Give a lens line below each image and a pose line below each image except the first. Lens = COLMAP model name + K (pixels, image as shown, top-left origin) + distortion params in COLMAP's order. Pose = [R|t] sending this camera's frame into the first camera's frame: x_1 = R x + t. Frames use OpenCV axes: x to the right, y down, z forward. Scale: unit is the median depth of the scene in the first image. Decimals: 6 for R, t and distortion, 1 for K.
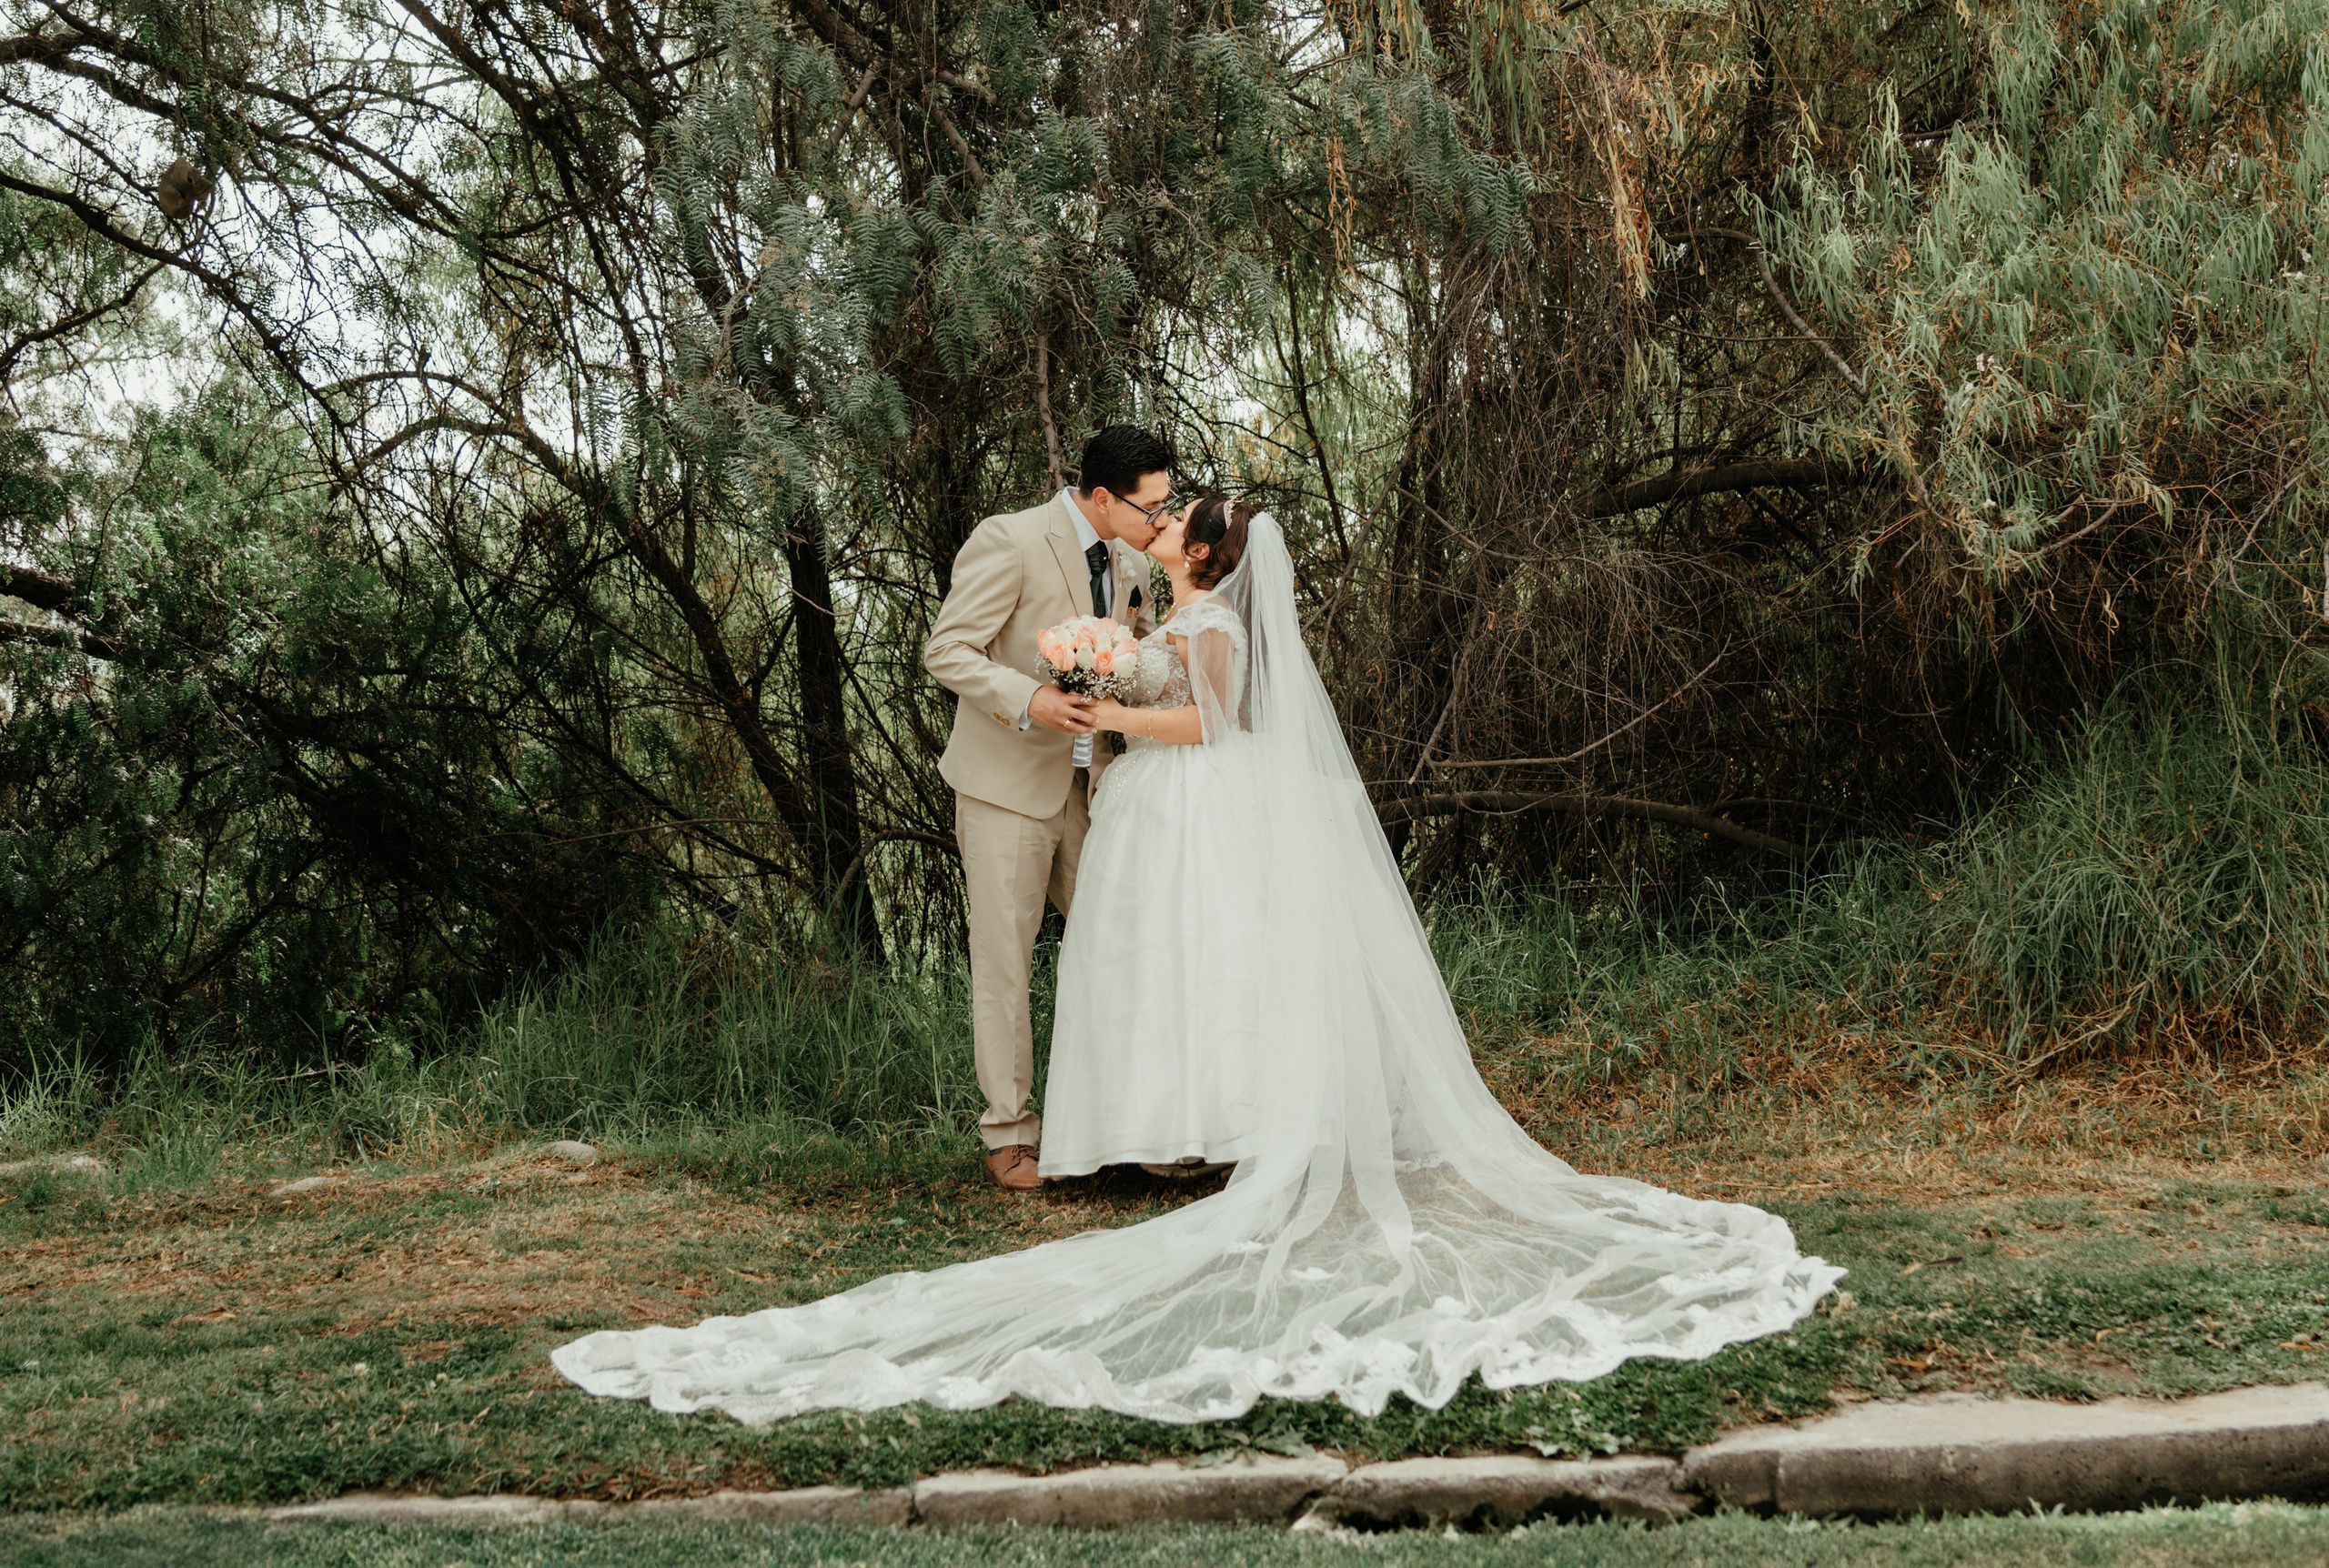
lens RADIAL K [[2292.3, 0, 1153.3], [0, 2292.3, 688.4], [0, 0, 1]] dist [0.014631, -0.028648]
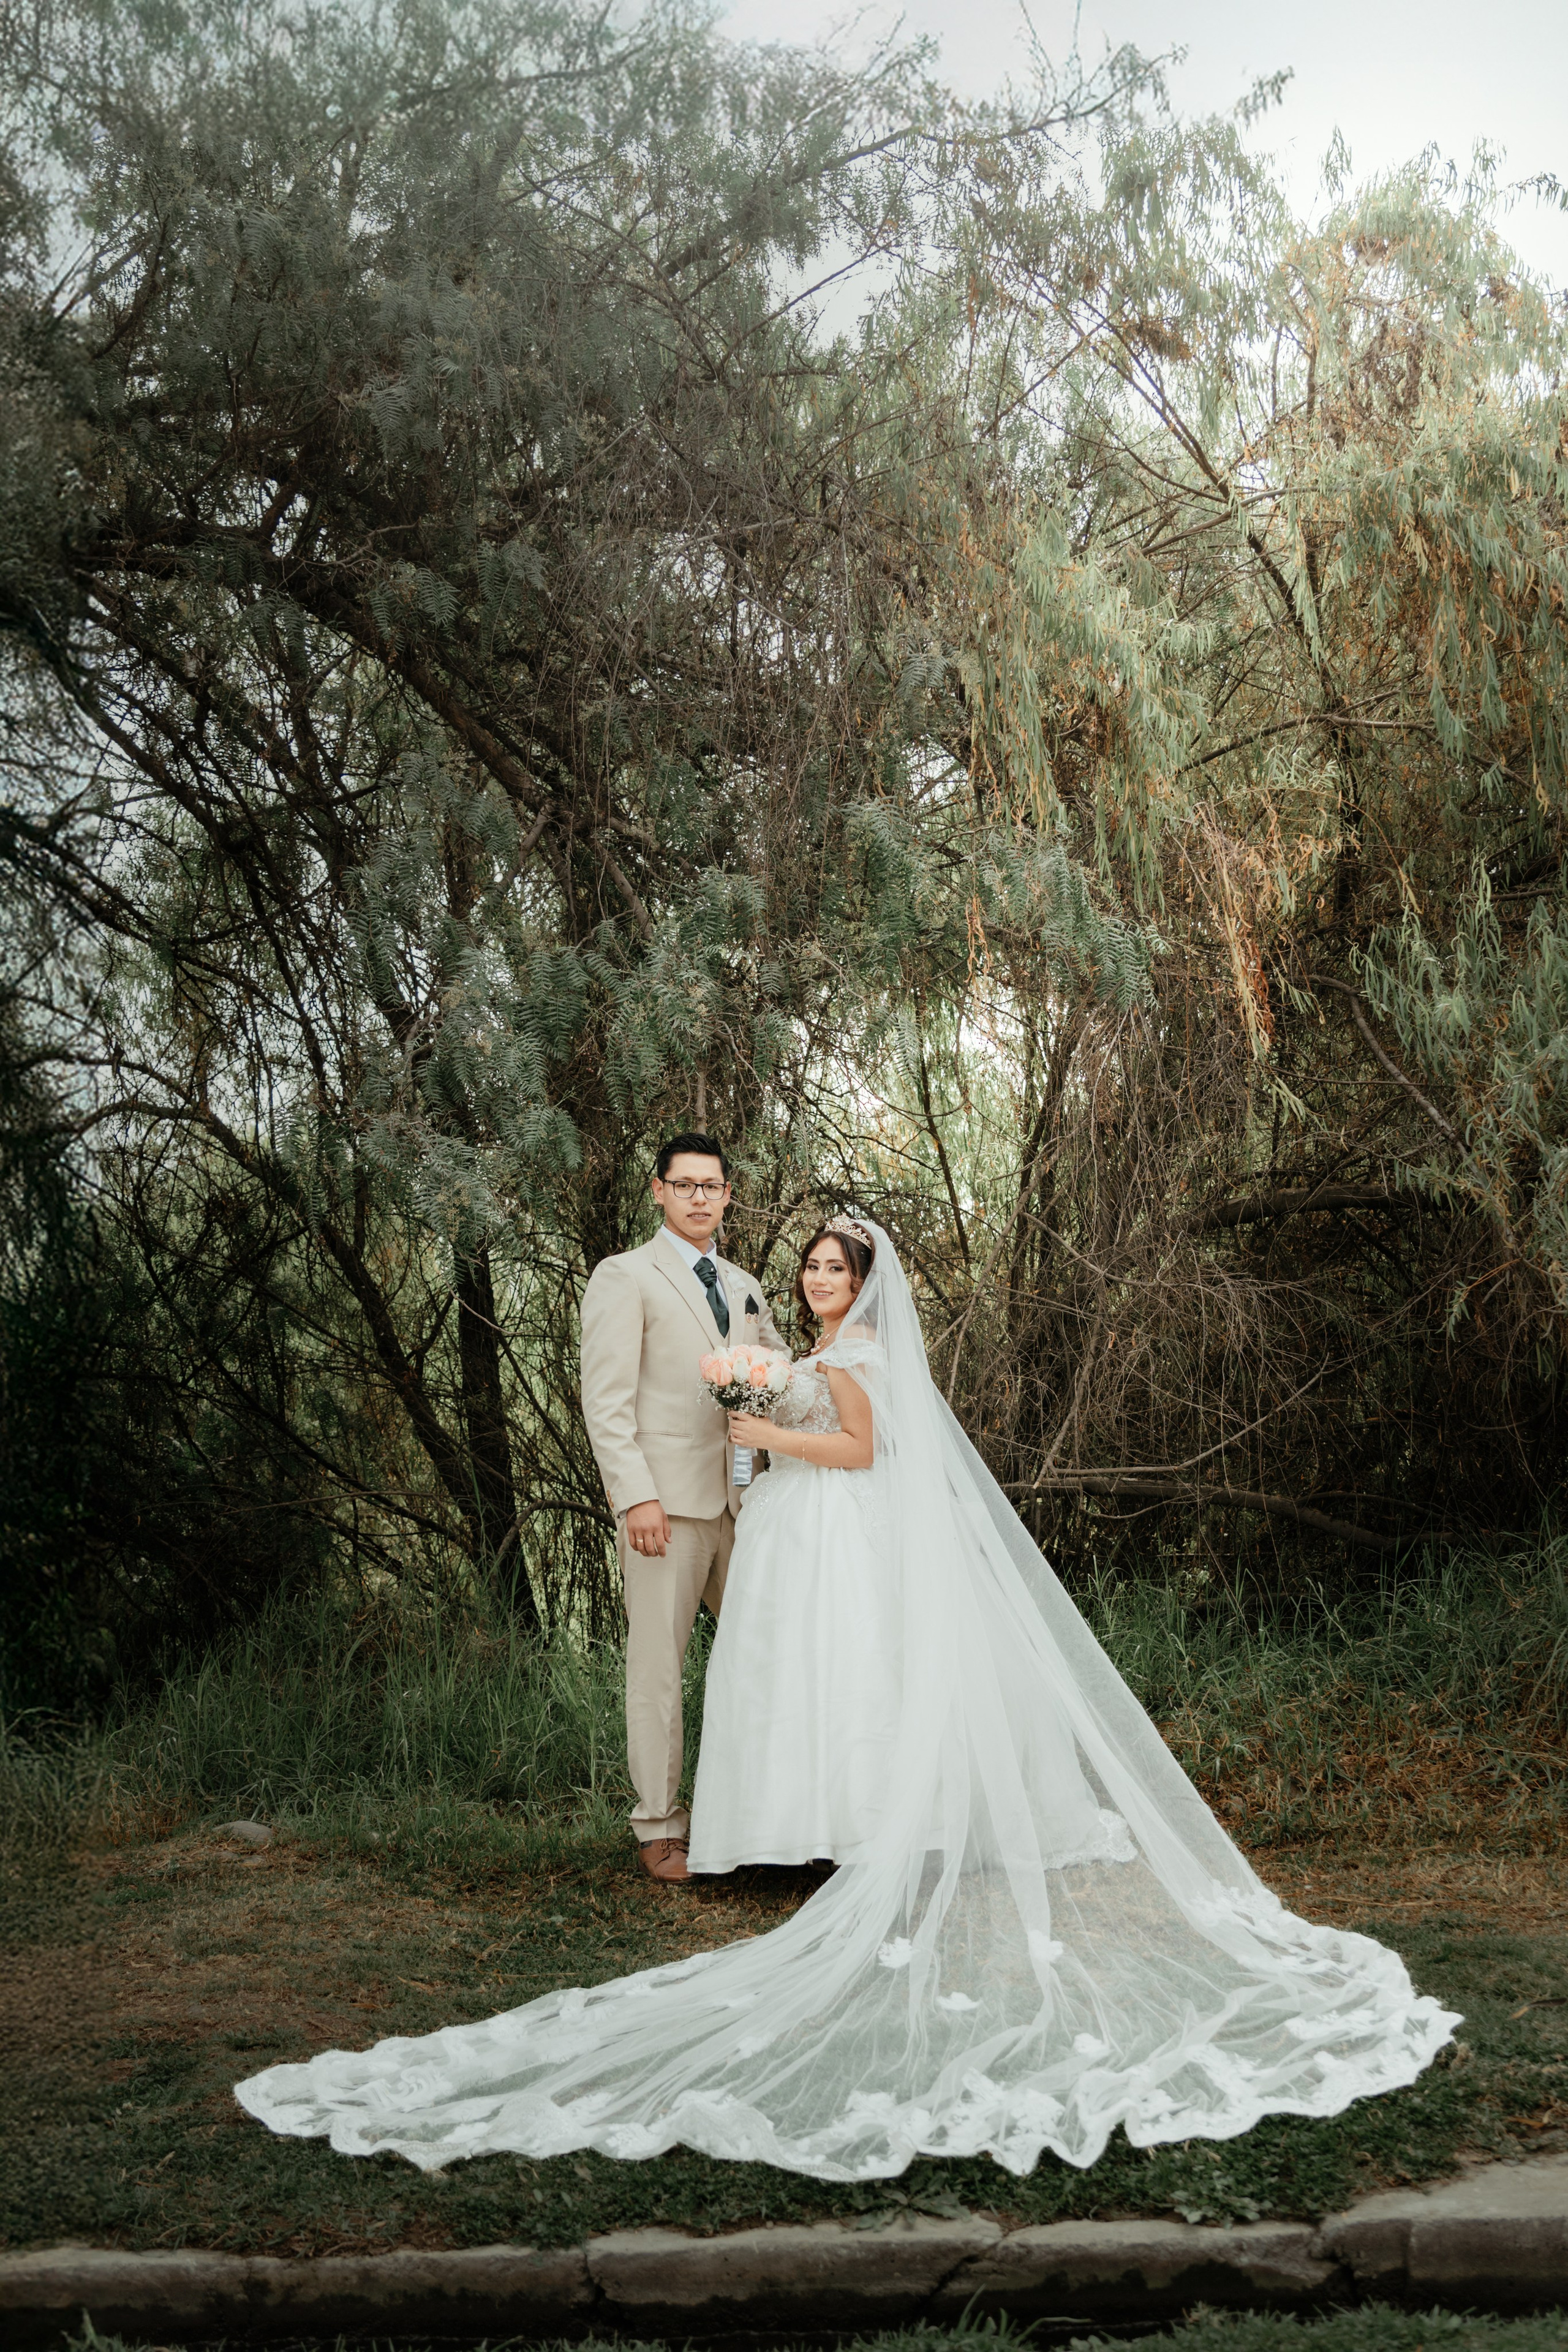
lens RADIAL K [[2081.2, 0, 839.9], [0, 2081.2, 1280.4], [0, 0, 1]] dist [0.002065, 0.002494]
pose [[0.999392, 0.014905, 0.031510, -0.012203], [-0.014193, 0.999642, -0.022672, -0.034146], [-0.031837, 0.022211, 0.999246, 0.019416]]
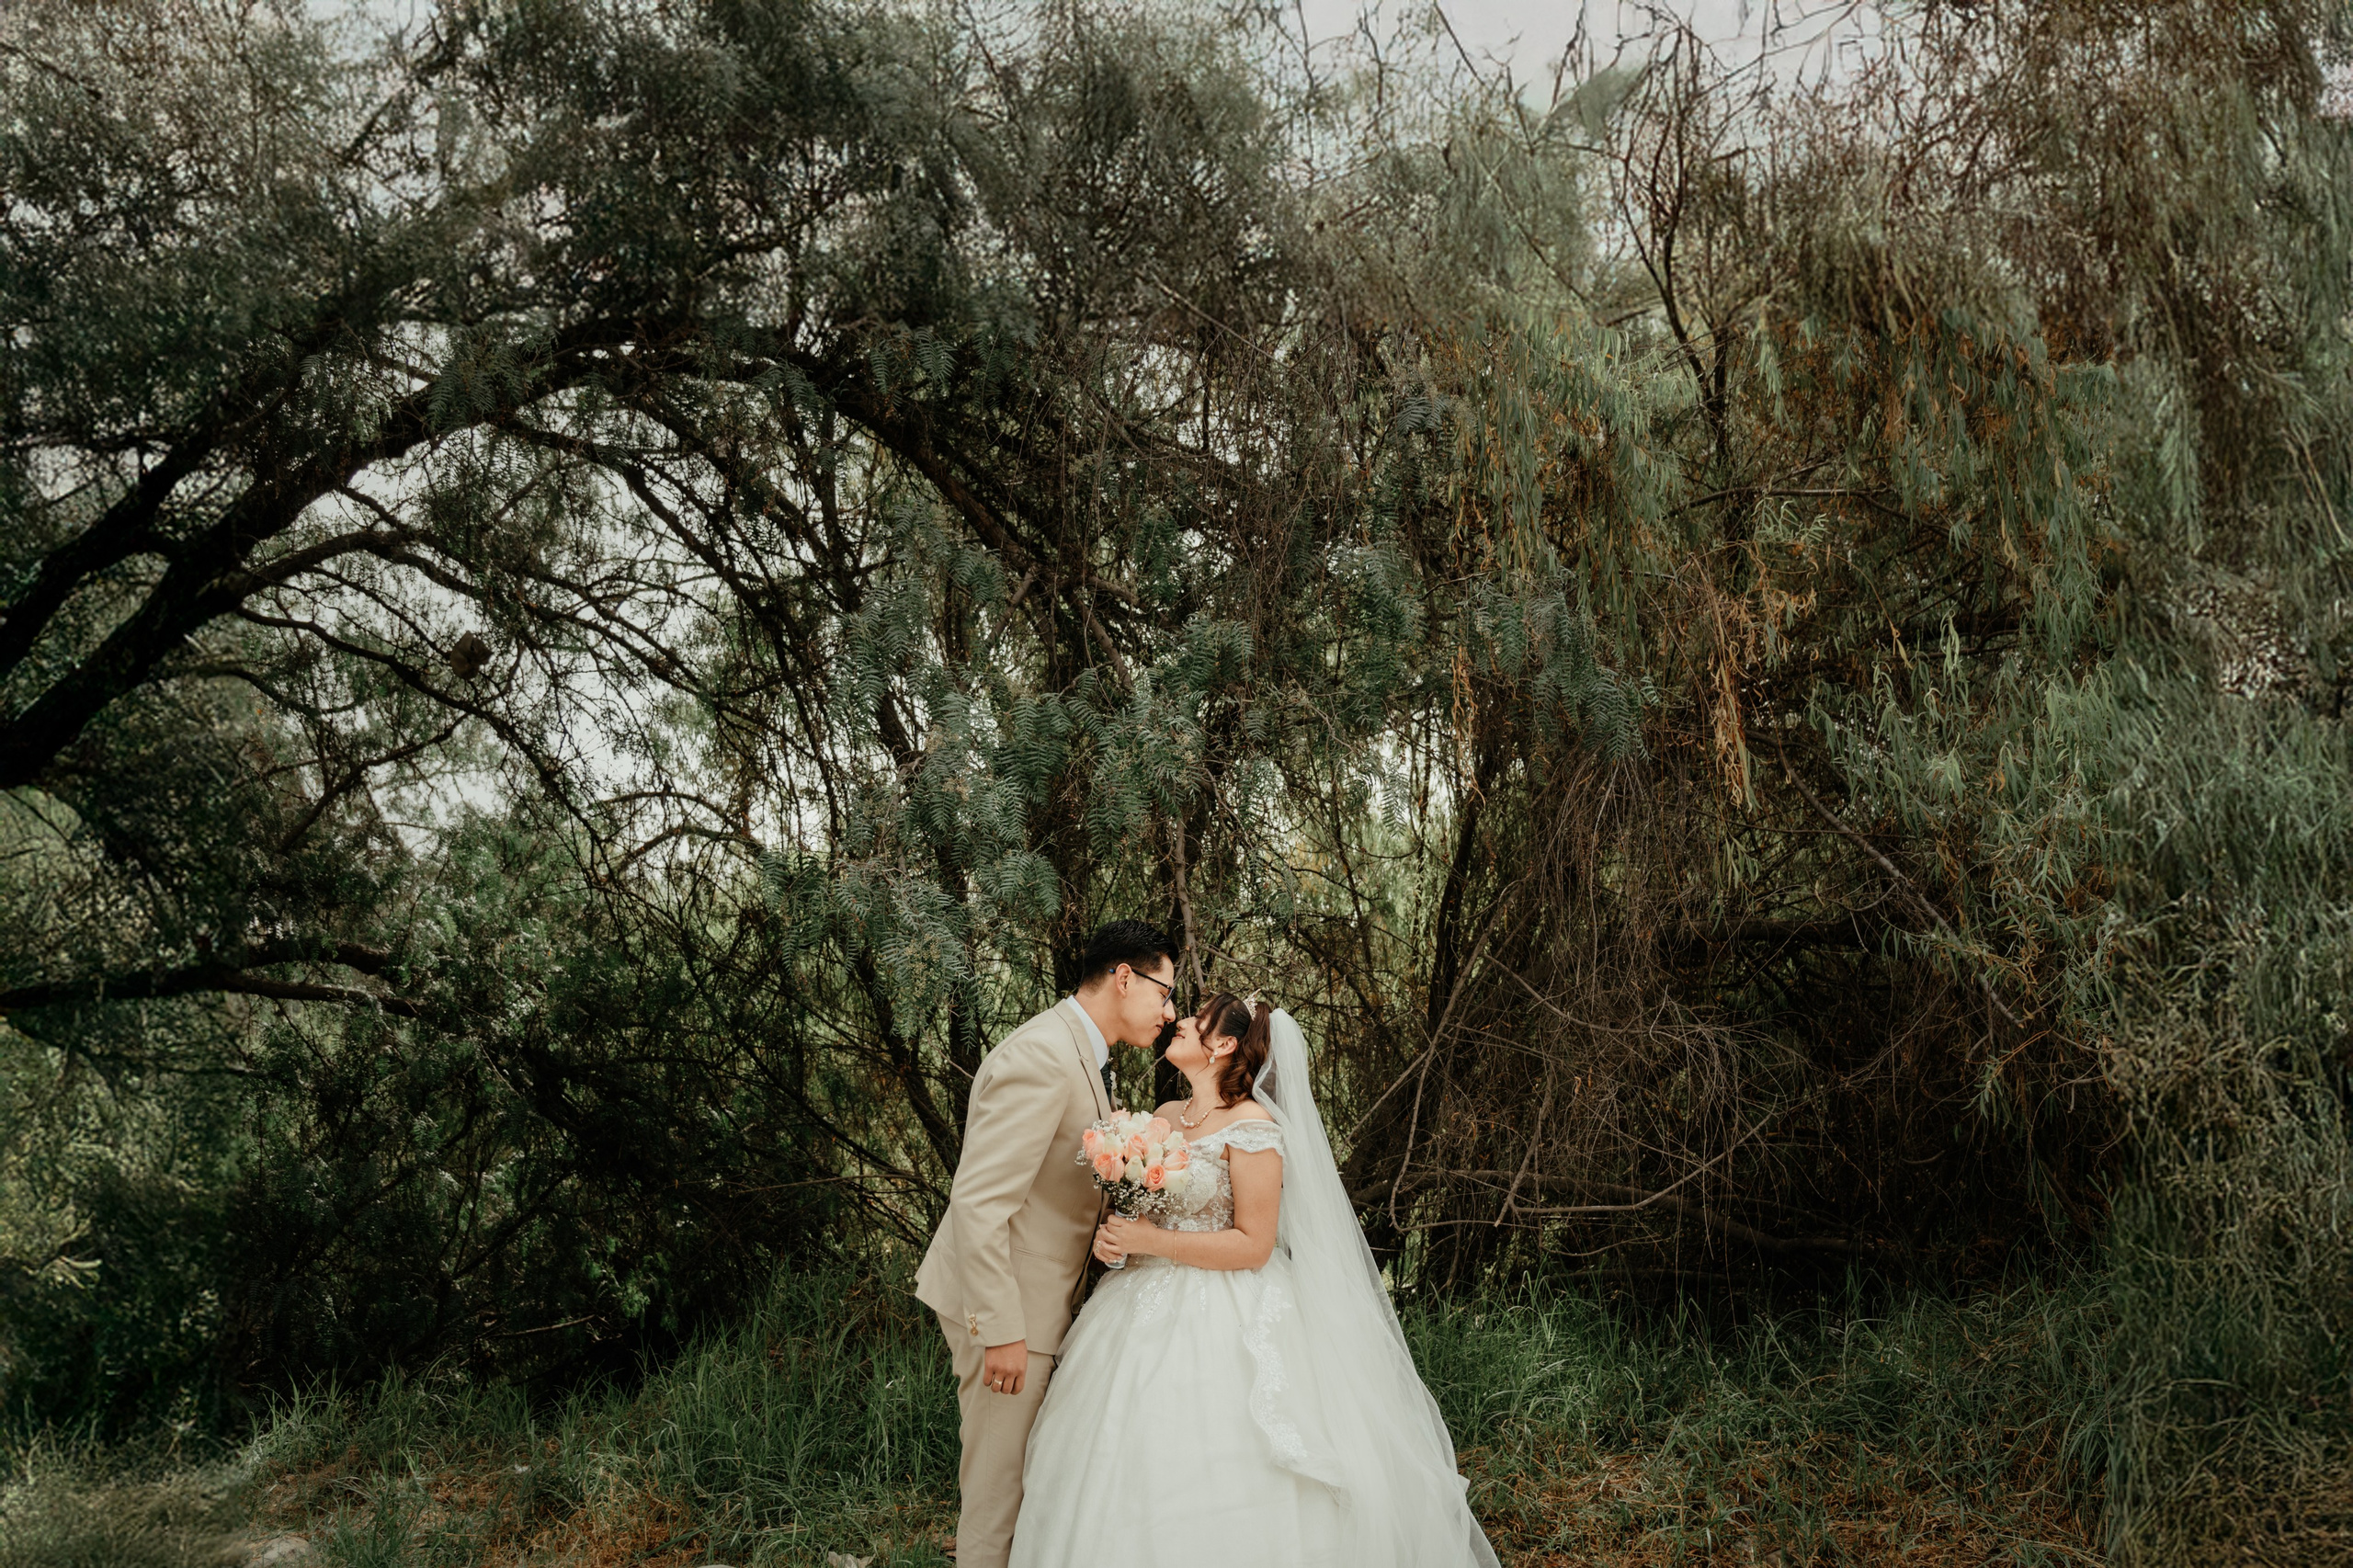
lens RADIAL K [[1497.9, 0, 1166.8], [0, 1497.9, 939.8], [0, 0, 1]] dist [-0.009110, -0.000853]
pose [[0.999480, 0.030892, -0.009213, -0.046157], [-0.031146, 0.999096, -0.028950, -0.073214], [0.008310, 0.029221, 0.999538, 0.278796]]
